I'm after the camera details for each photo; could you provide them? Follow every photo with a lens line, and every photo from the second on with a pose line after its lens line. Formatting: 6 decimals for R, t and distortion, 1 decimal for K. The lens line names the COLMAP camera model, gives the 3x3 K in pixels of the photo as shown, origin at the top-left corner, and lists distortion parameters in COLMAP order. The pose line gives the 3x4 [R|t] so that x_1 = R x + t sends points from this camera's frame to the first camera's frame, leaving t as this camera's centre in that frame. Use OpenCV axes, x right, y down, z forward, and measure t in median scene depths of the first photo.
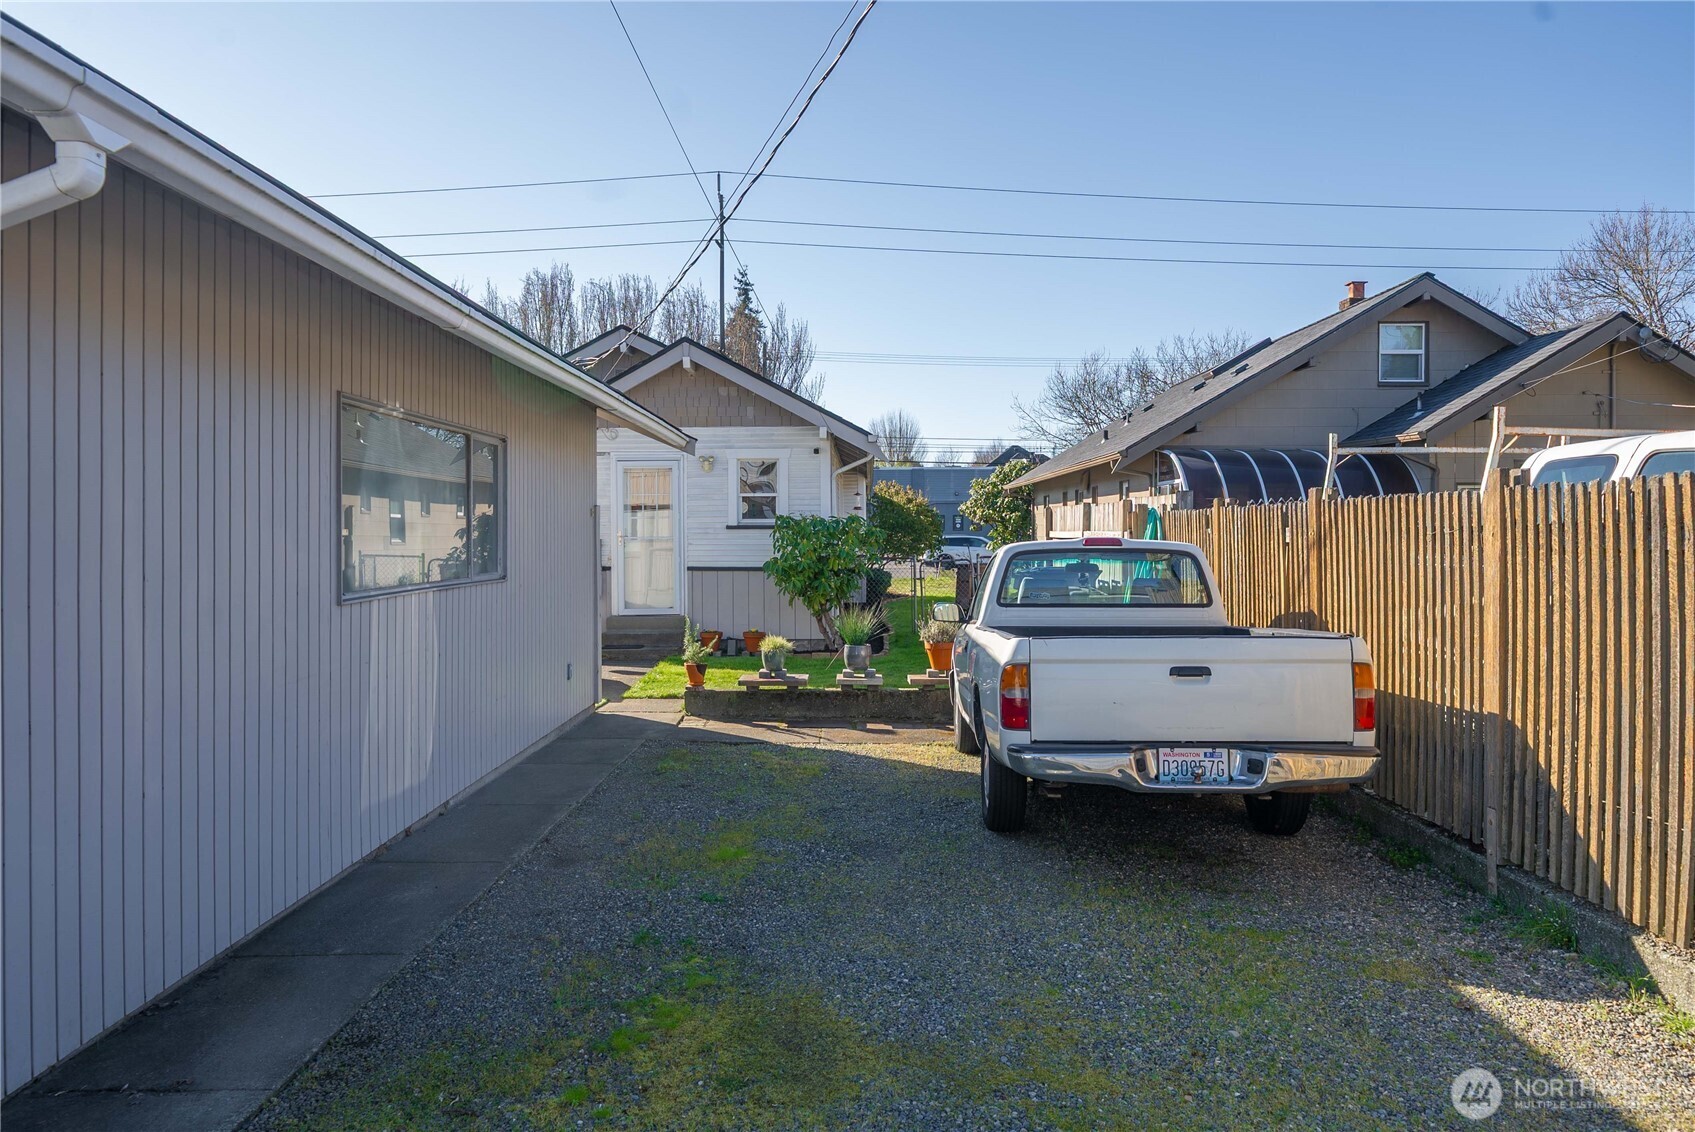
lens RADIAL K [[1159.3, 0, 850.2], [0, 1159.3, 554.6], [0, 0, 1]] dist [0.001955, 0.001084]
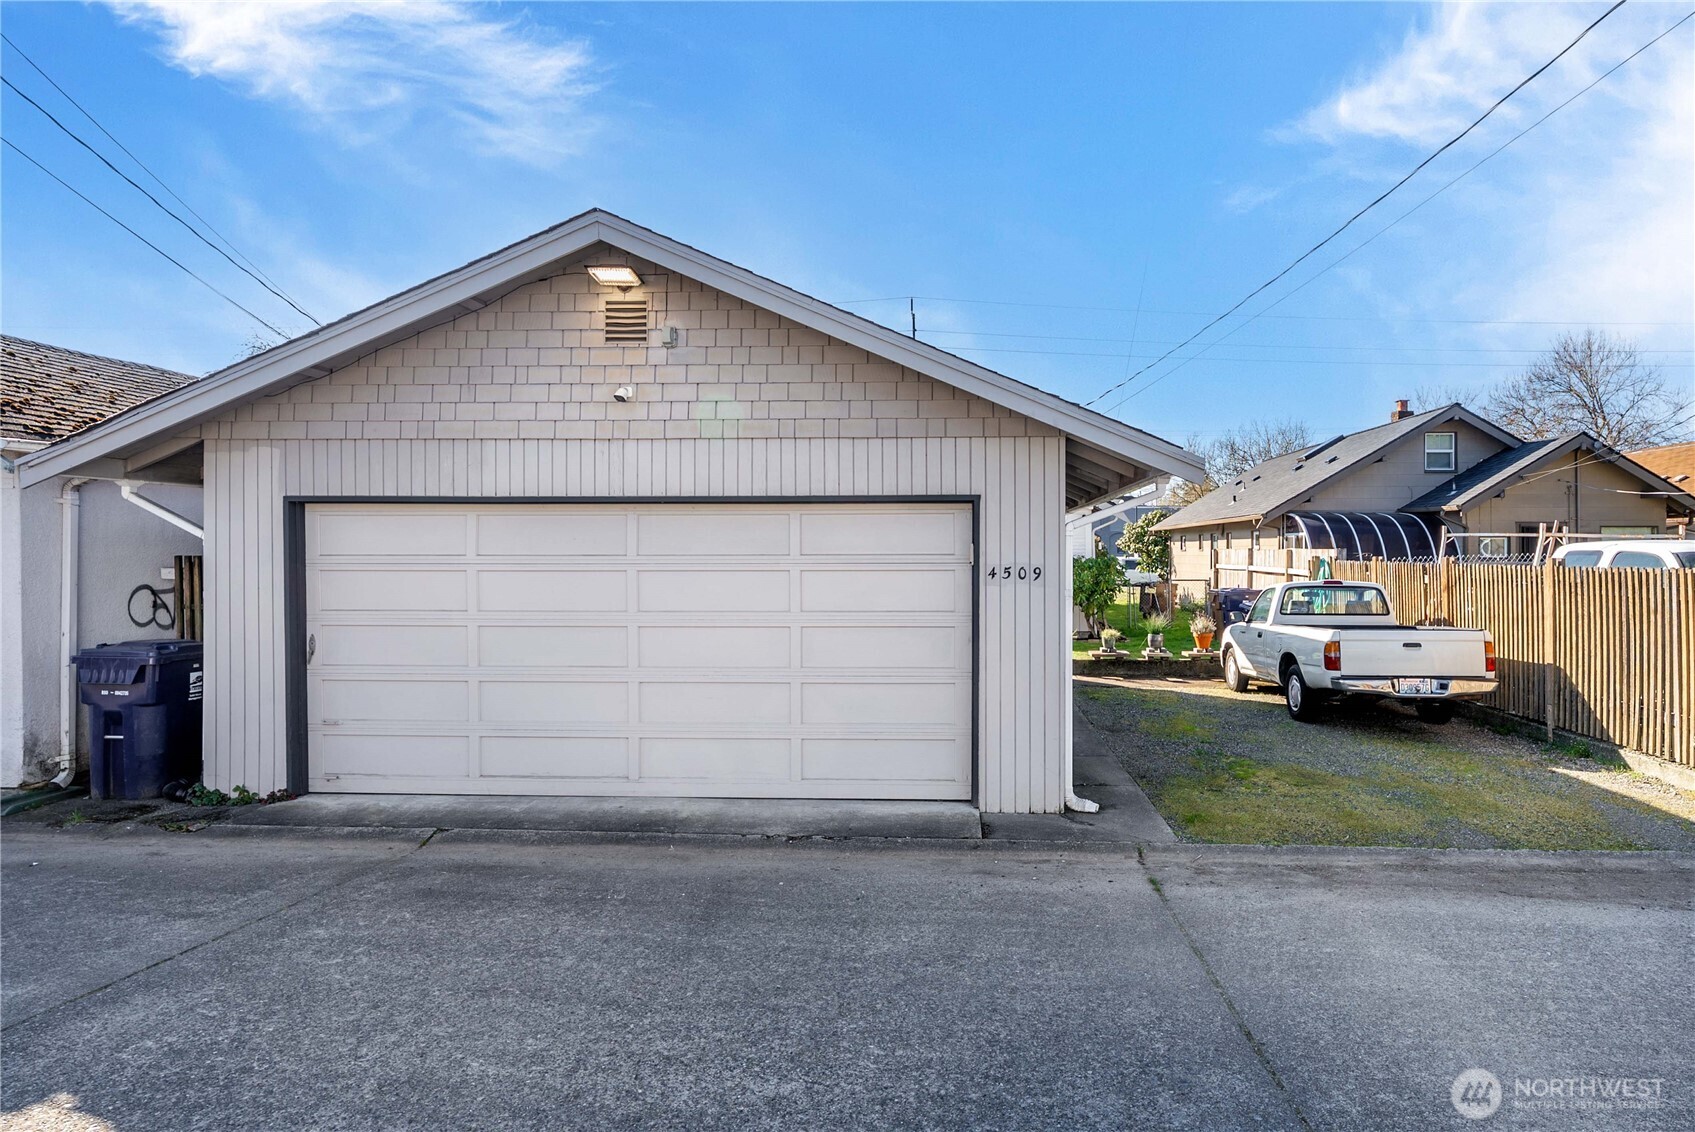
lens RADIAL K [[926.1, 0, 909.0], [0, 926.1, 543.5], [0, 0, 1]] dist [-0.004943, 0.000450]
pose [[0.999542, 0.002586, -0.030161, -0.433811], [-0.003299, 0.999715, -0.023633, -0.035327], [0.030091, 0.023722, 0.999266, -0.574773]]
